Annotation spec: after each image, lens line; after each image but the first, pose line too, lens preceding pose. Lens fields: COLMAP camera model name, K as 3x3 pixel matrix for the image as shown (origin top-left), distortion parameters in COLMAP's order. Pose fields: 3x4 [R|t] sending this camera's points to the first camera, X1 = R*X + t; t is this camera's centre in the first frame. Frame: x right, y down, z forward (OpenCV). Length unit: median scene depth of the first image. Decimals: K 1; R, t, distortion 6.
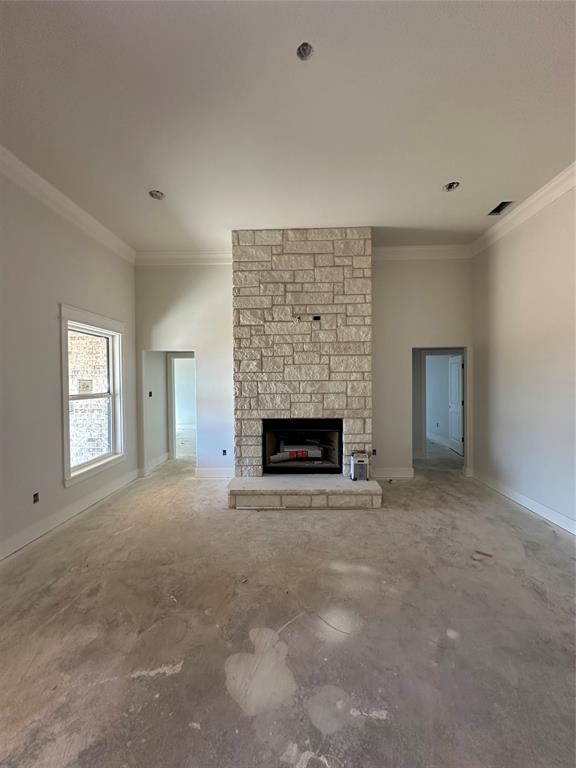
lens RADIAL K [[305.6, 0, 287.9], [0, 305.6, 384.0], [0, 0, 1]] dist [-0.004904, 0.001313]
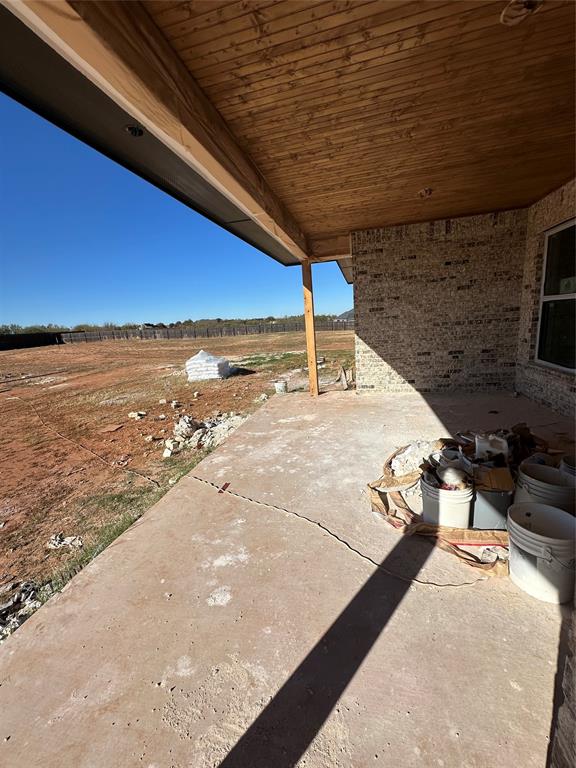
lens RADIAL K [[305.6, 0, 289.1], [0, 305.6, 382.5], [0, 0, 1]] dist [-0.004904, 0.001313]
pose [[0.978705, -0.025219, -0.203717, -1.316877], [0.064694, 0.979743, 0.189522, 0.065847], [0.194811, -0.198666, 0.960511, -0.126877]]
